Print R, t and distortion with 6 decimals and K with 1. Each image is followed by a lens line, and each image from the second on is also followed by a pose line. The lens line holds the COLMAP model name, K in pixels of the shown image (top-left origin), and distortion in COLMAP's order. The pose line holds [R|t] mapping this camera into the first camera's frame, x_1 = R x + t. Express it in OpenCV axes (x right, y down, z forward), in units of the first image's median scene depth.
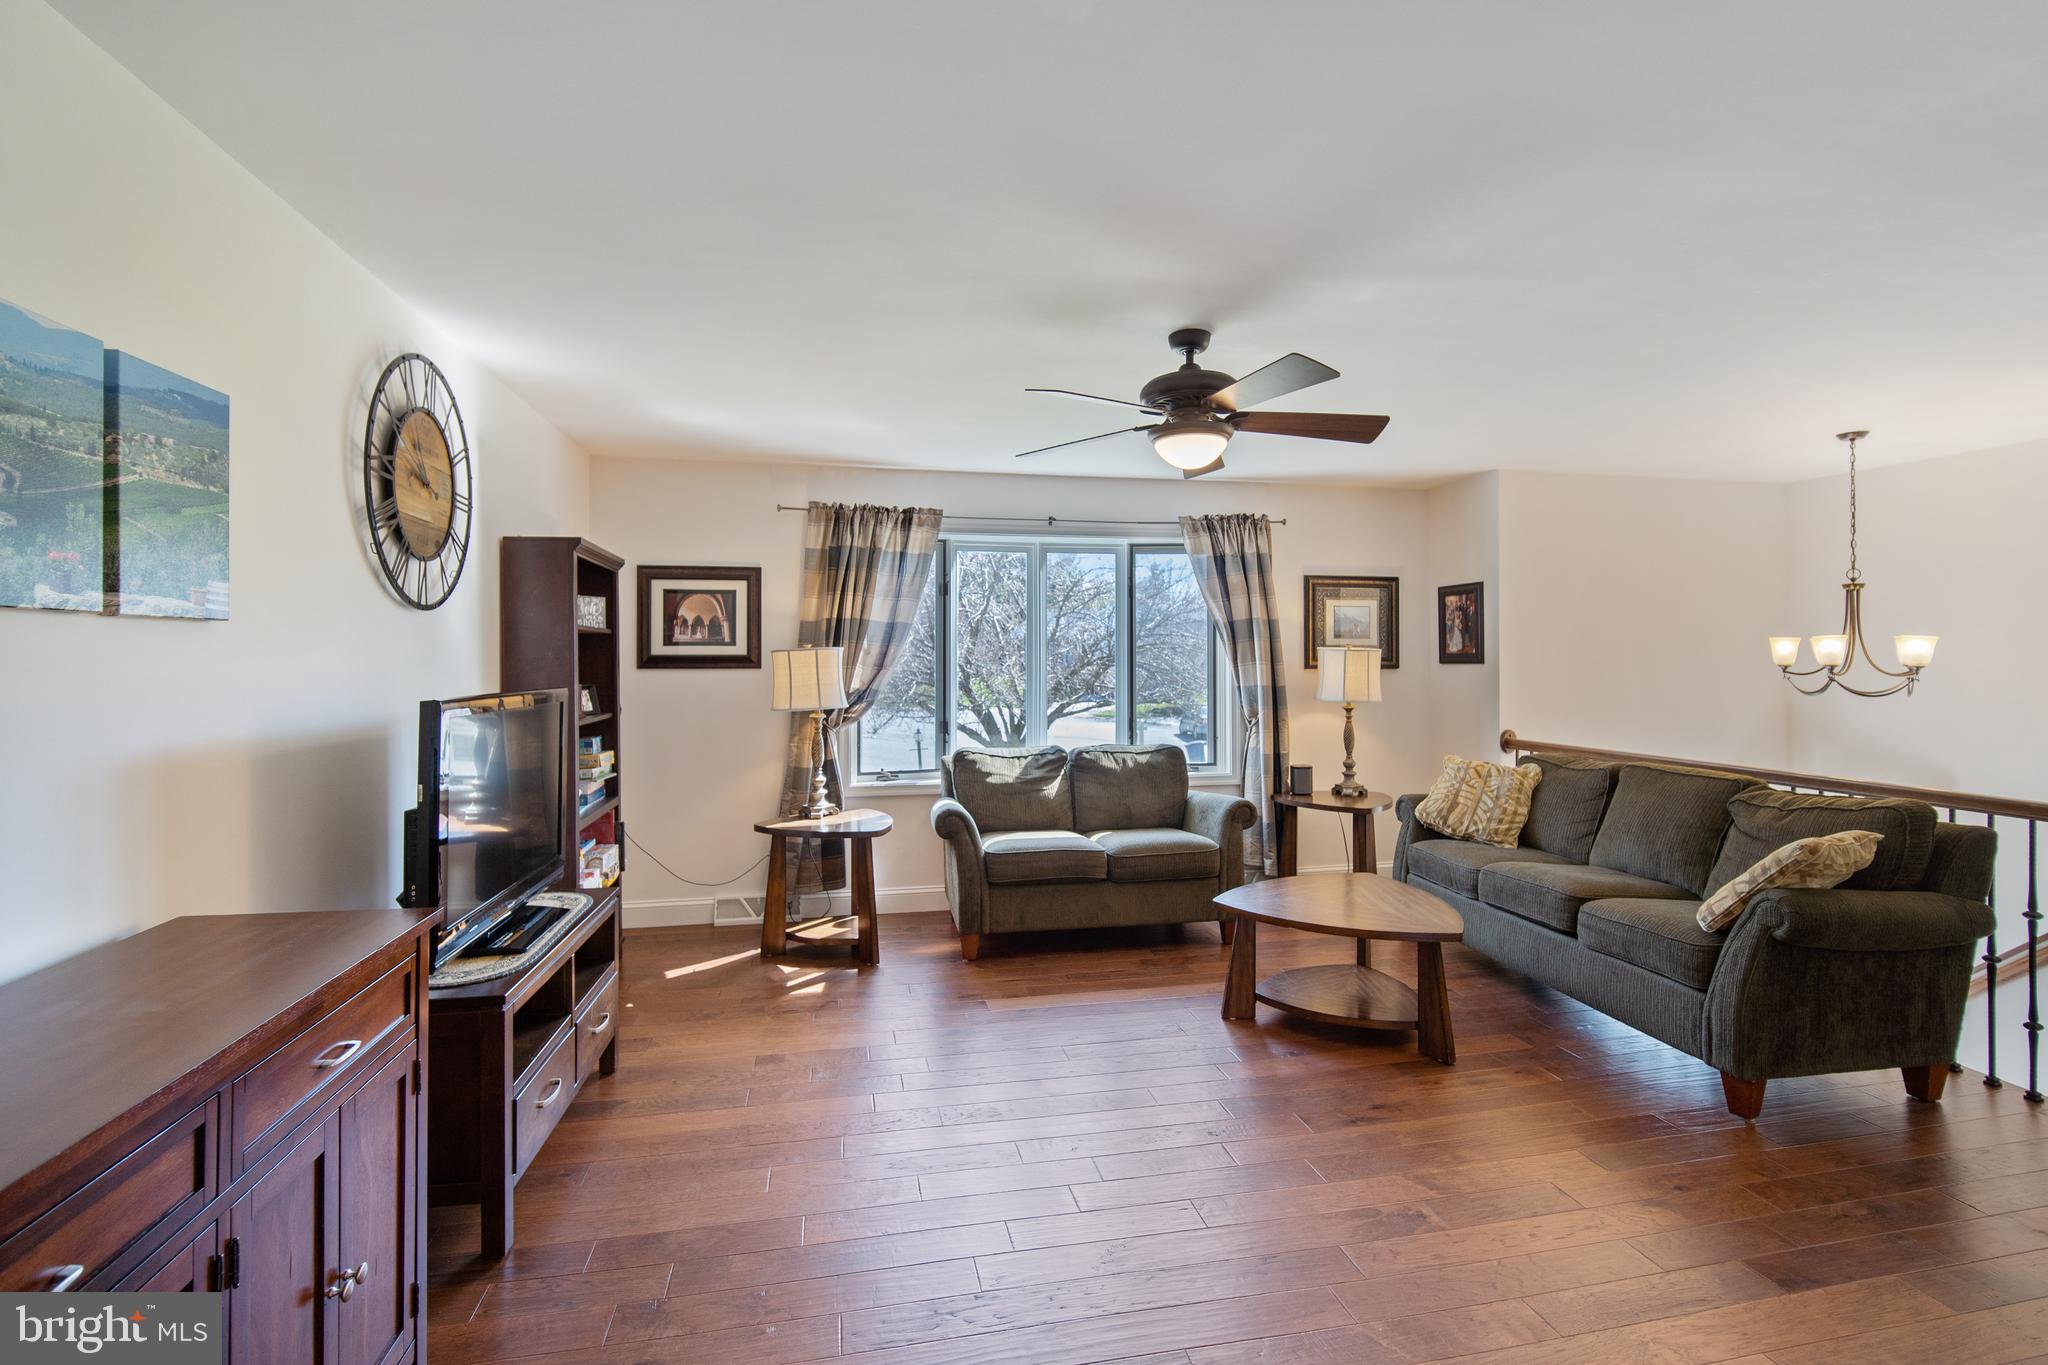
lens RADIAL K [[931.6, 0, 1050.9], [0, 931.6, 647.1], [0, 0, 1]] dist [-0.019995, 0.005579]
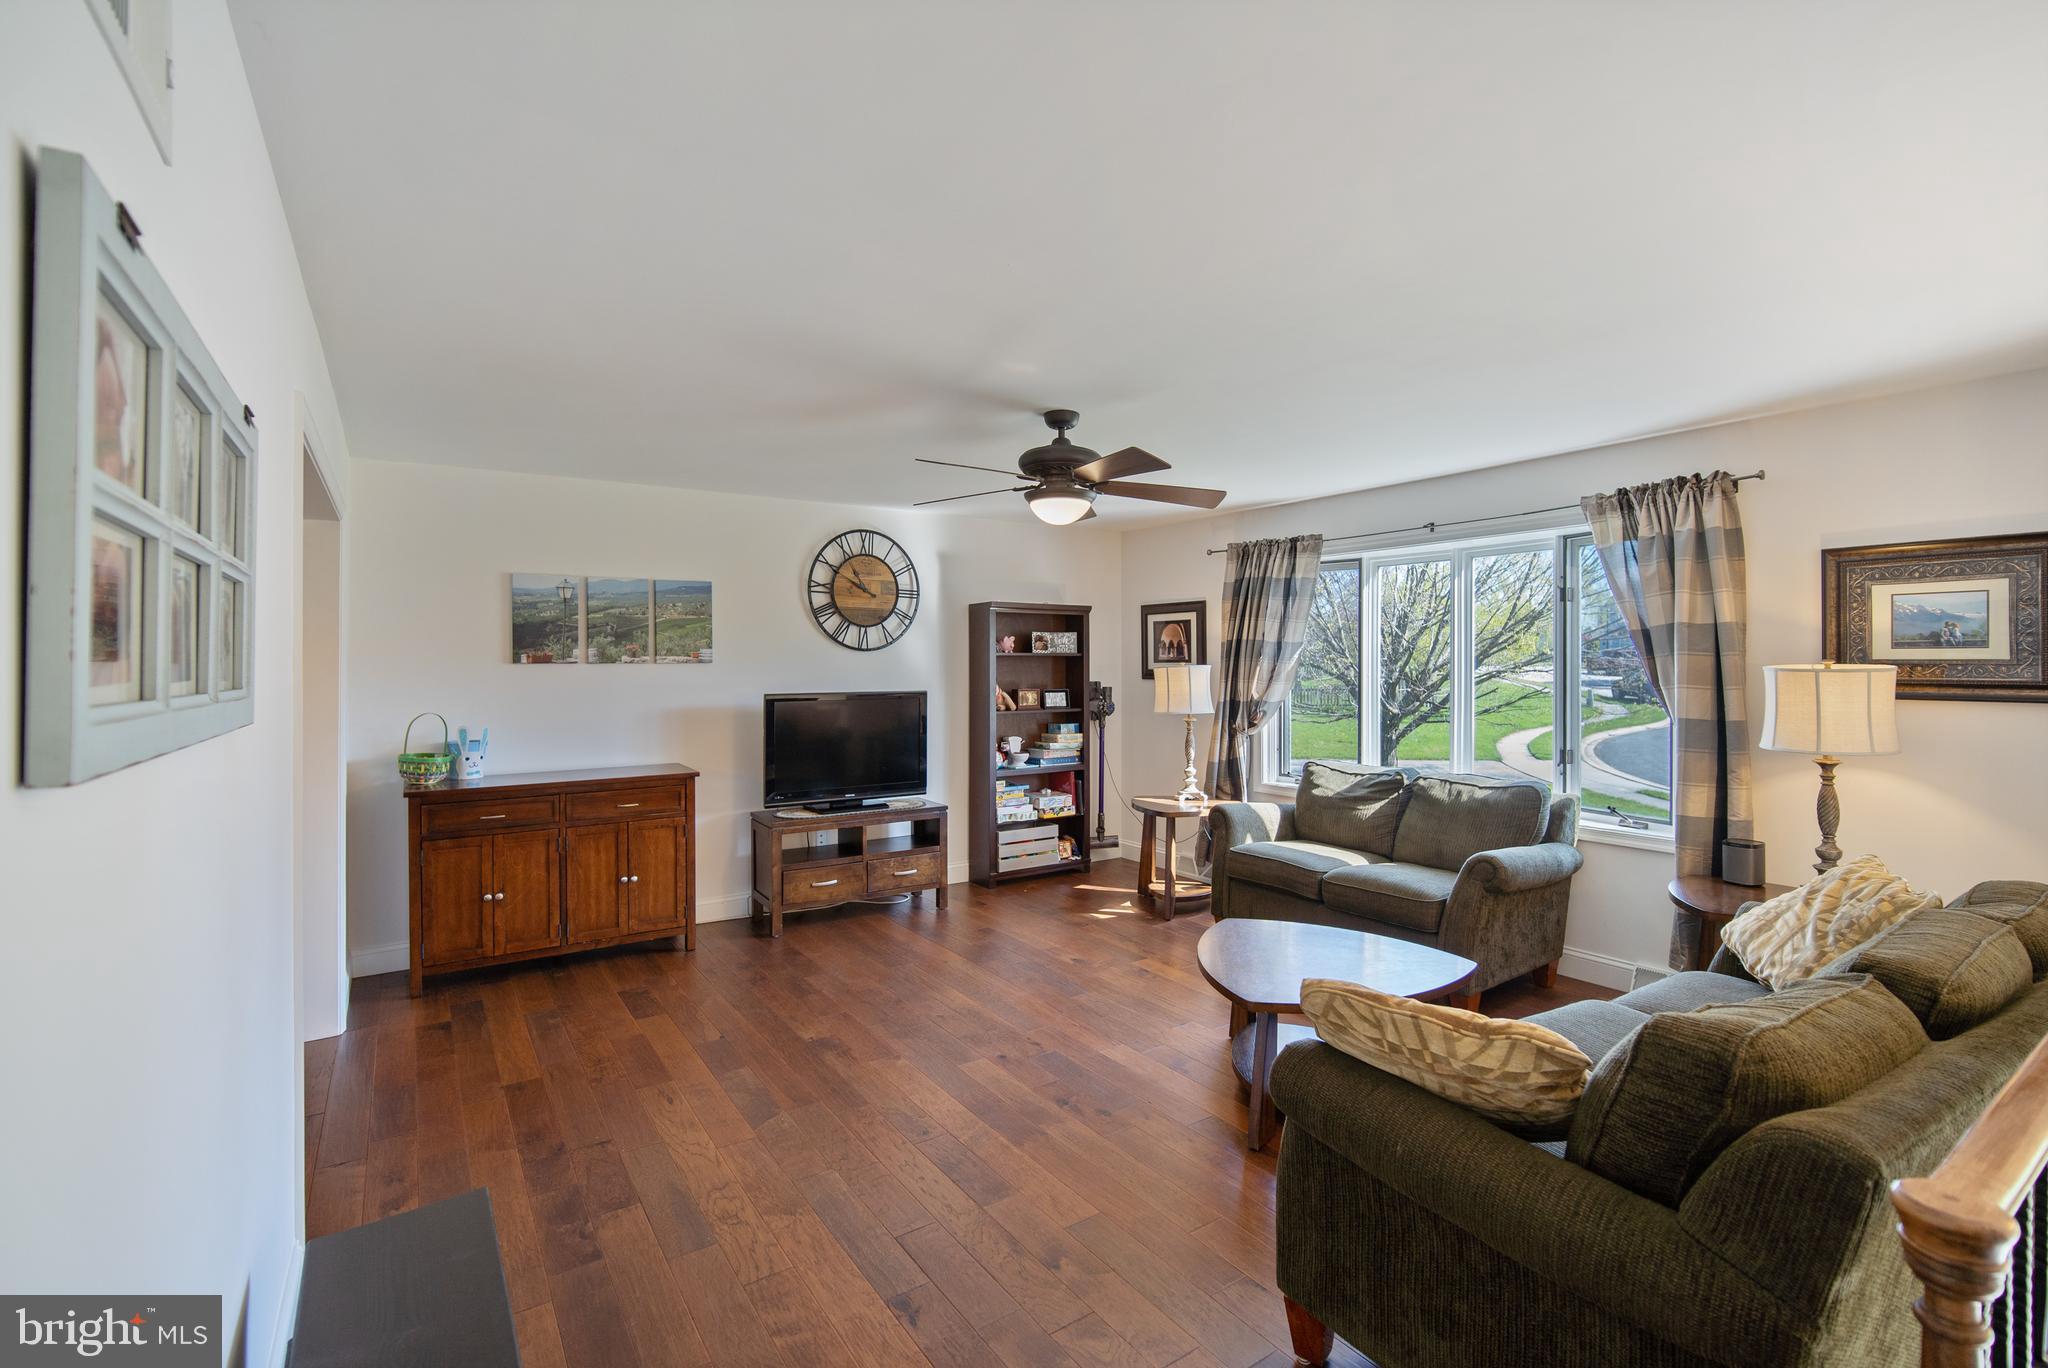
lens RADIAL K [[931.6, 0, 1050.9], [0, 931.6, 648.6], [0, 0, 1]] dist [-0.019995, 0.005579]
pose [[0.378986, -0.014301, -0.925292, 0.768260], [0.008804, 0.999891, -0.011848, -0.007433], [0.925361, -0.003656, 0.379070, 0.322568]]
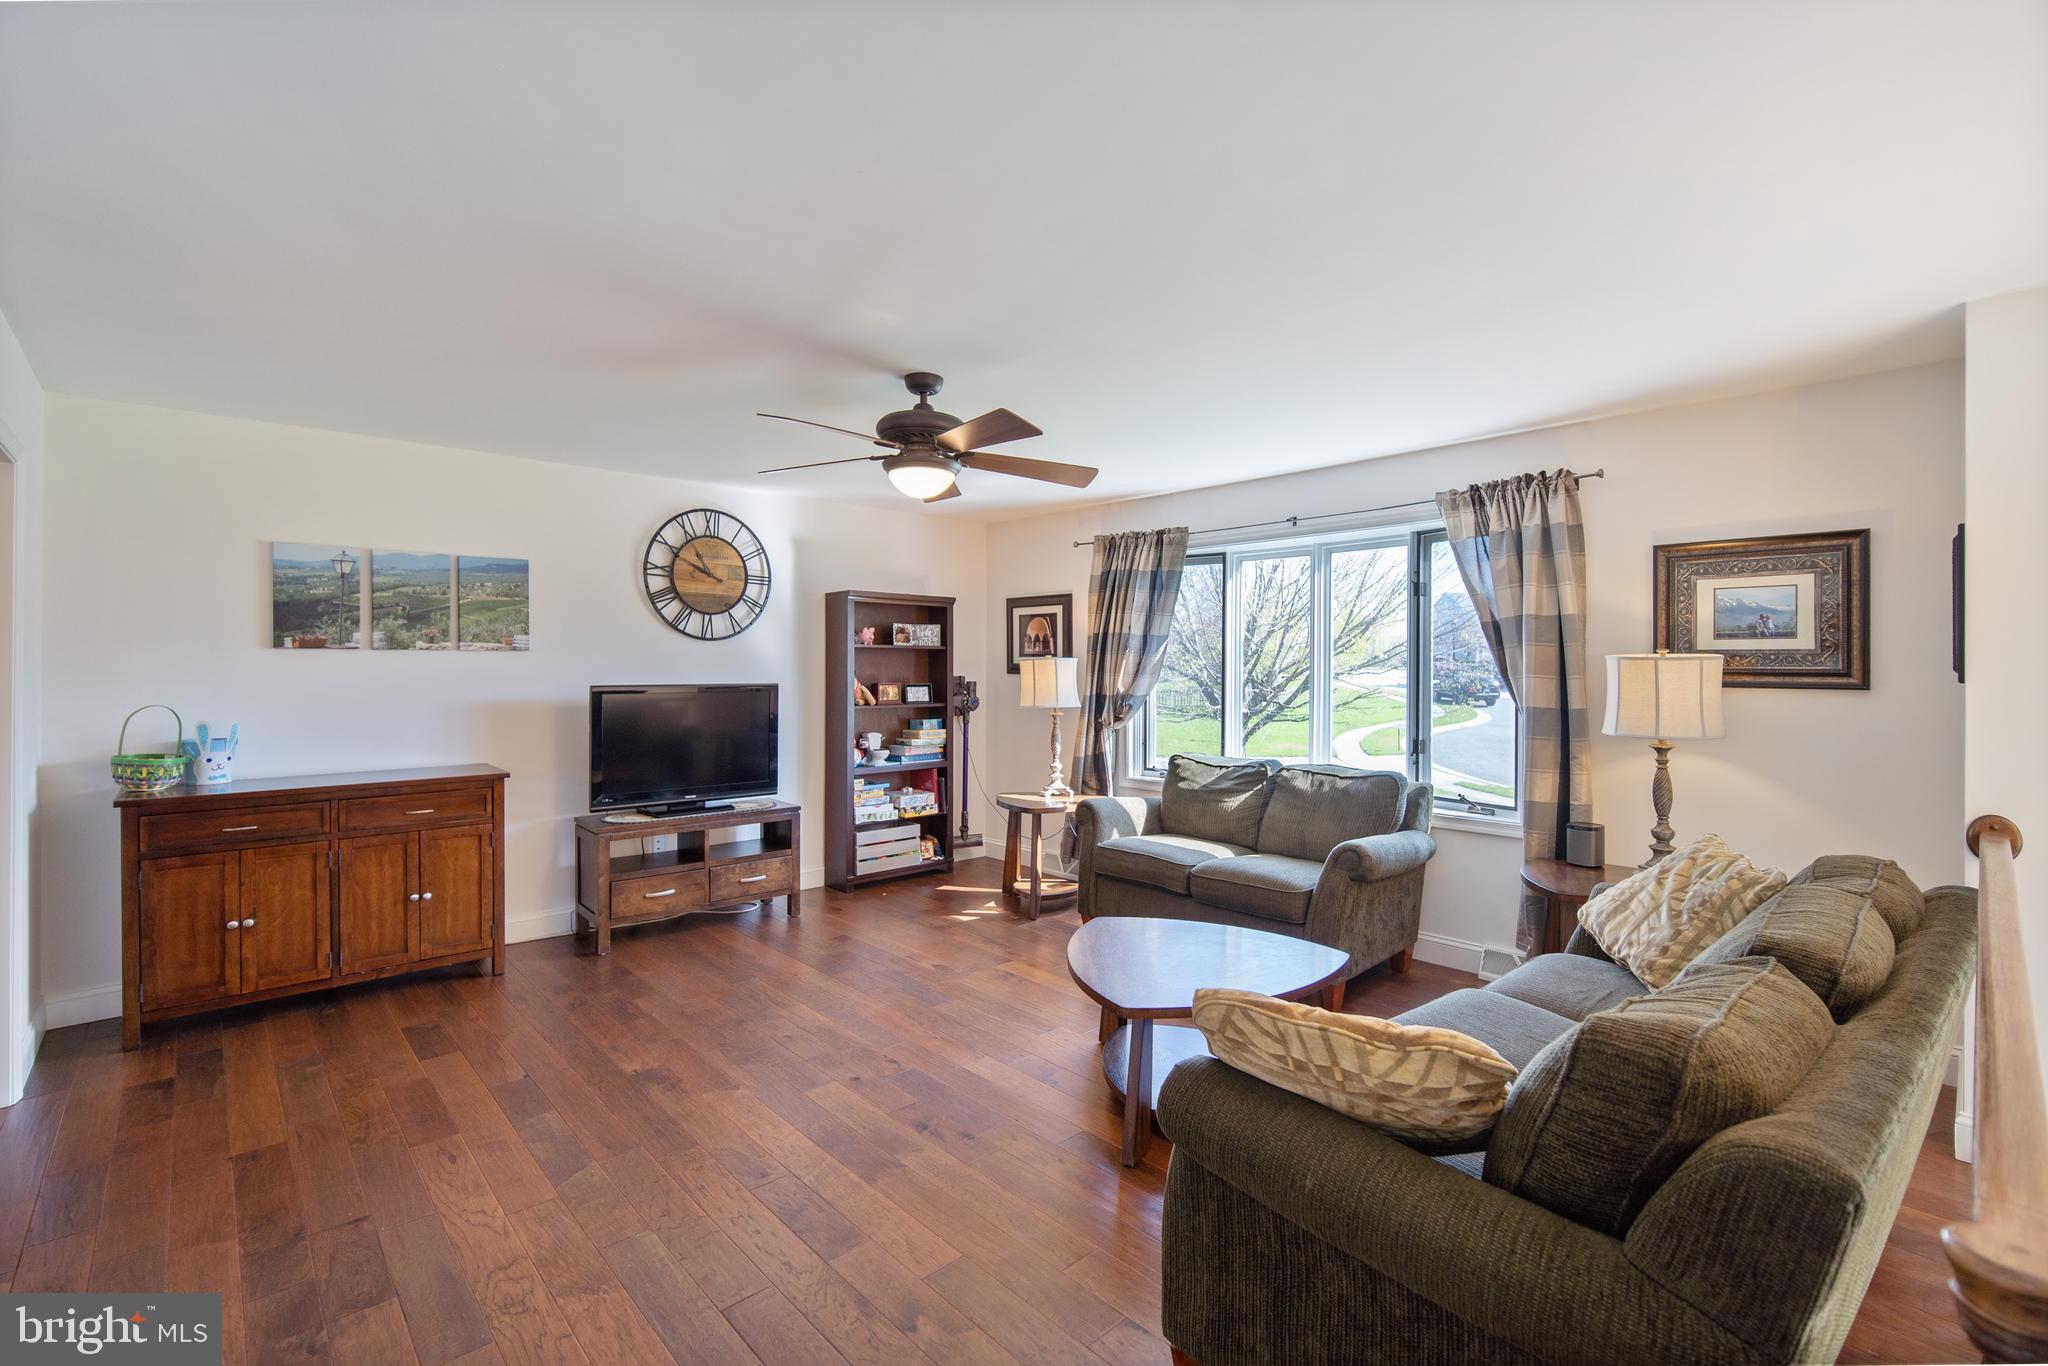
lens RADIAL K [[931.6, 0, 1050.9], [0, 931.6, 647.6], [0, 0, 1]] dist [-0.019995, 0.005579]
pose [[0.509192, -0.012466, -0.860563, 0.736105], [0.006275, 0.999922, -0.010772, 0.000071], [0.860630, 0.000085, 0.509230, 0.337701]]
